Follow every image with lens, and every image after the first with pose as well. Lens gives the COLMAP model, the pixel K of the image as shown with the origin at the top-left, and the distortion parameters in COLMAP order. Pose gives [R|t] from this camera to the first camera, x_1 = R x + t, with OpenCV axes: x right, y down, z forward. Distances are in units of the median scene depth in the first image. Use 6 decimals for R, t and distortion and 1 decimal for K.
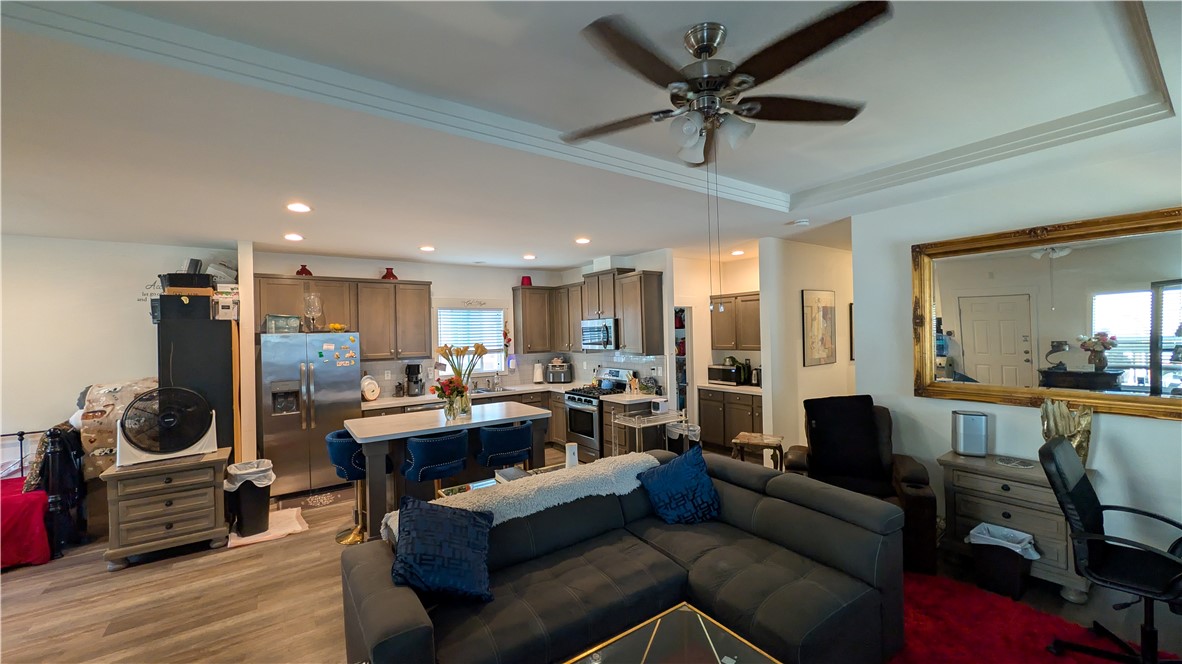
lens RADIAL K [[452.8, 0, 591.6], [0, 452.8, 333.5], [0, 0, 1]] dist [0.000212, 0.000178]
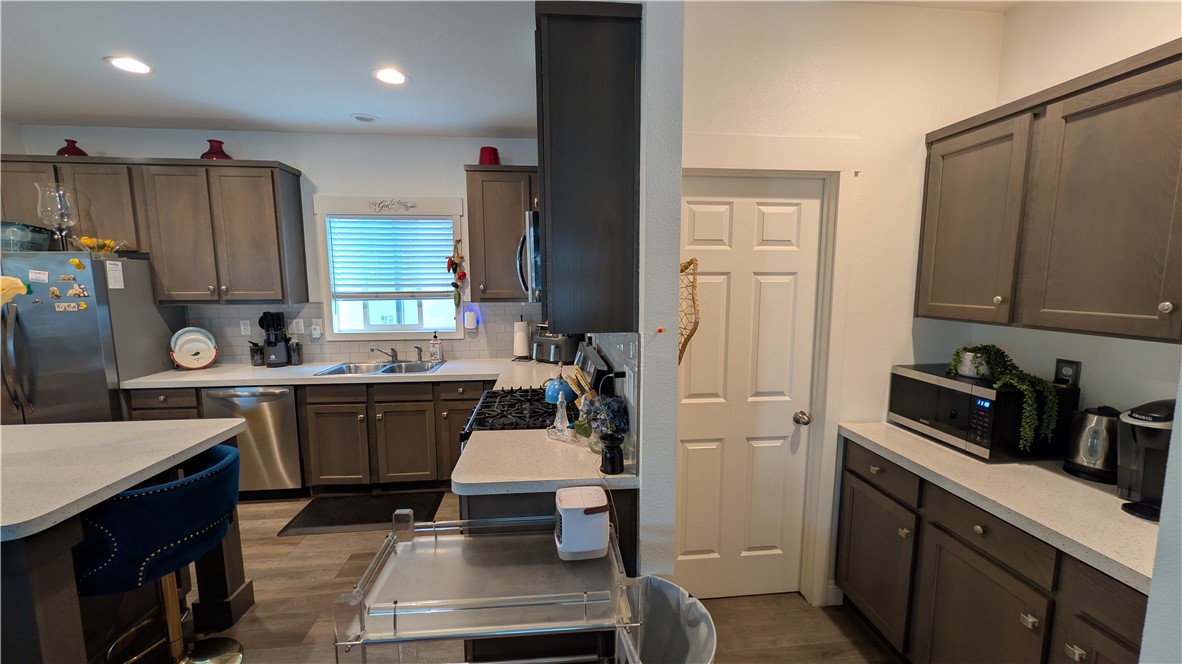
lens RADIAL K [[453.8, 0, 591.3], [0, 453.8, 333.1], [0, 0, 1]] dist [0.000322, 0.000180]
pose [[0.871917, 0.078652, -0.483296, 0.239851], [-0.017870, 0.991469, 0.129113, 0.011605], [0.489328, -0.103939, 0.865884, 0.667410]]
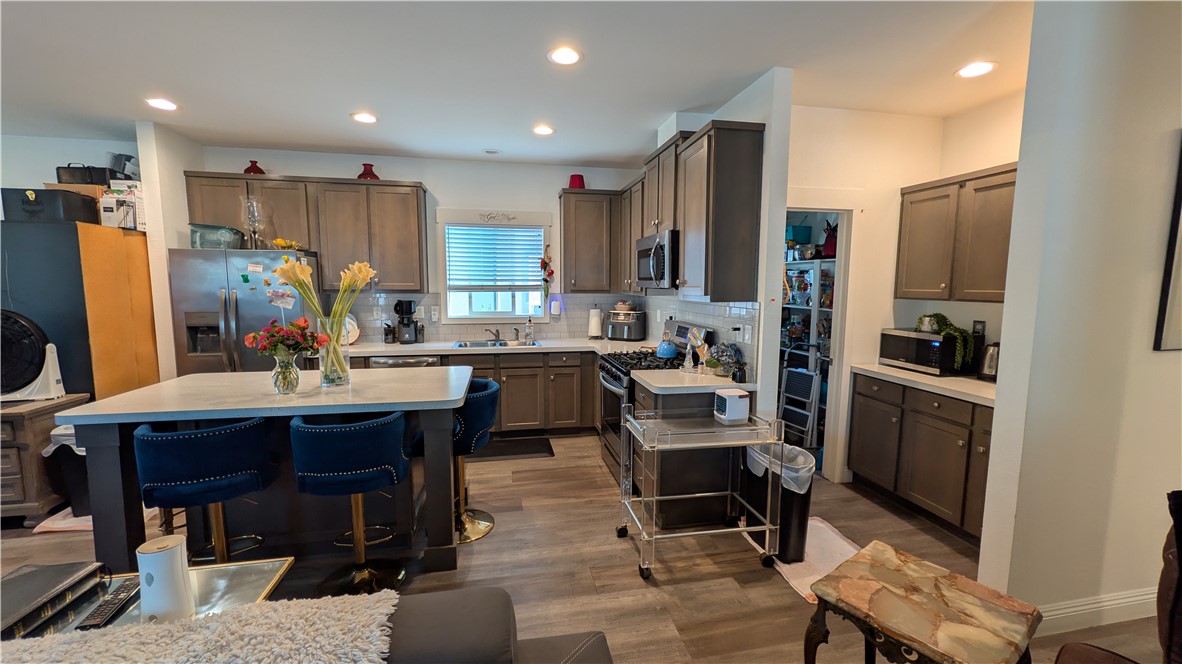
lens RADIAL K [[462.1, 0, 592.0], [0, 462.1, 333.2], [0, 0, 1]] dist [0.000557, 0.000012]
pose [[0.915020, 0.071359, -0.397047, 0.176476], [-0.026736, 0.992794, 0.116814, 0.024744], [0.402521, -0.096272, 0.910334, 0.420632]]
